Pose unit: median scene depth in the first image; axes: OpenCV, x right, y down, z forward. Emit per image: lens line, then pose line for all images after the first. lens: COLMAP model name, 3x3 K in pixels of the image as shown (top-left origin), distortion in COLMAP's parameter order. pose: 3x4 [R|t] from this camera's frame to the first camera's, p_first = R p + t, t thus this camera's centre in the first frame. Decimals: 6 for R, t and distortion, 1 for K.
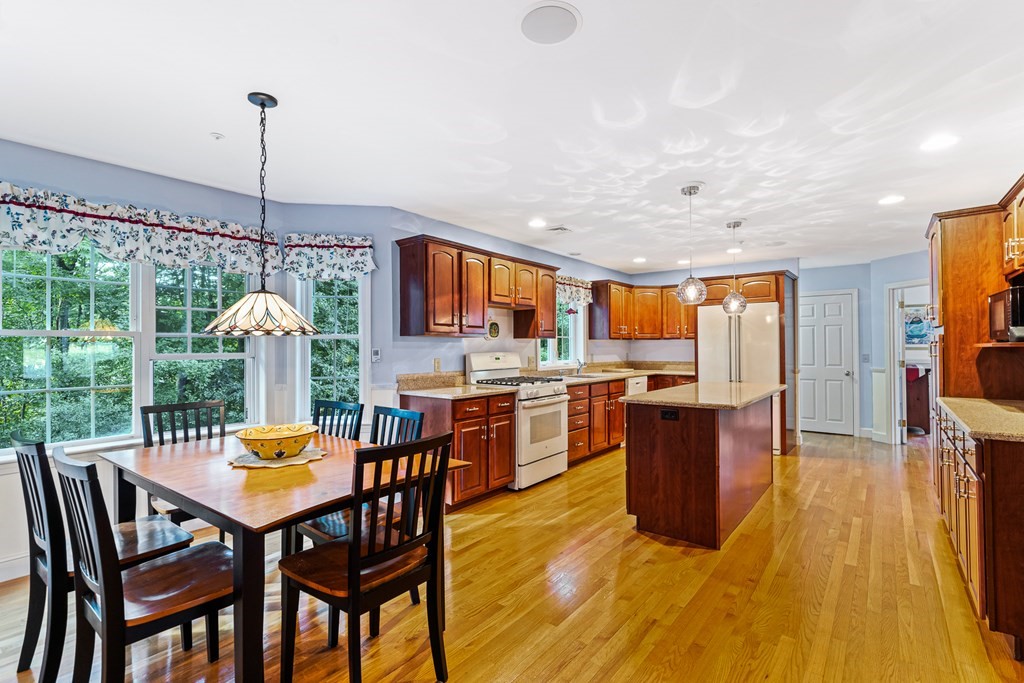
lens RADIAL K [[471.9, 0, 512.0], [0, 471.9, 341.5], [0, 0, 1]] dist [0.000459, 0.000103]
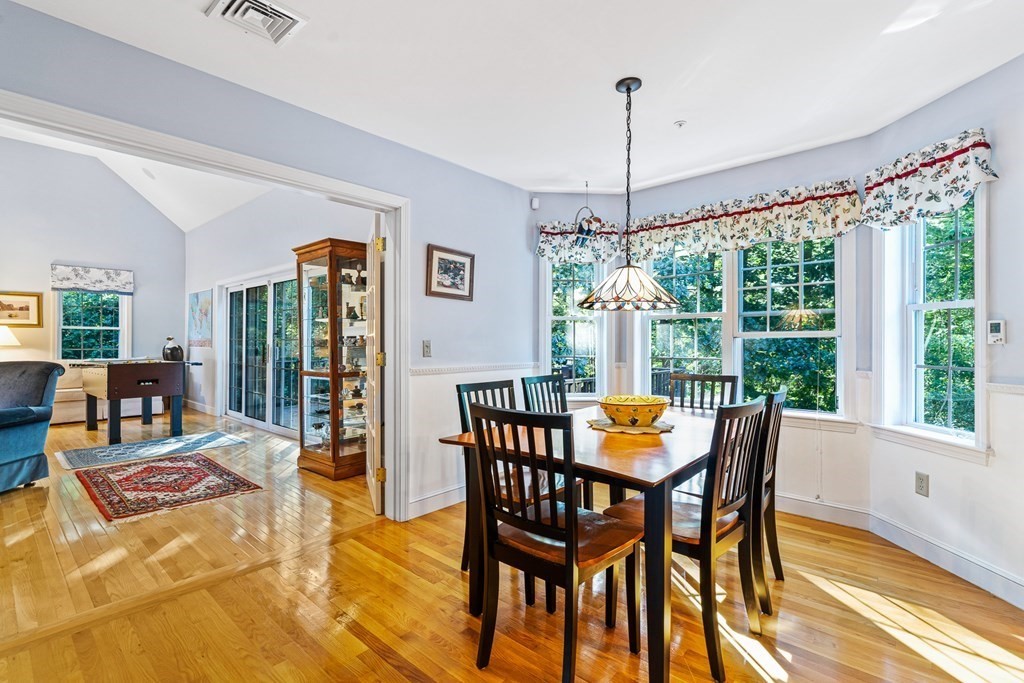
lens RADIAL K [[471.9, 0, 512.0], [0, 471.9, 341.5], [0, 0, 1]] dist [0.000459, 0.000103]
pose [[-0.063531, 0.009123, -0.997938, 0.370157], [0.013125, 0.999879, 0.008305, 0.032746], [0.997894, -0.012571, -0.063643, 0.541893]]
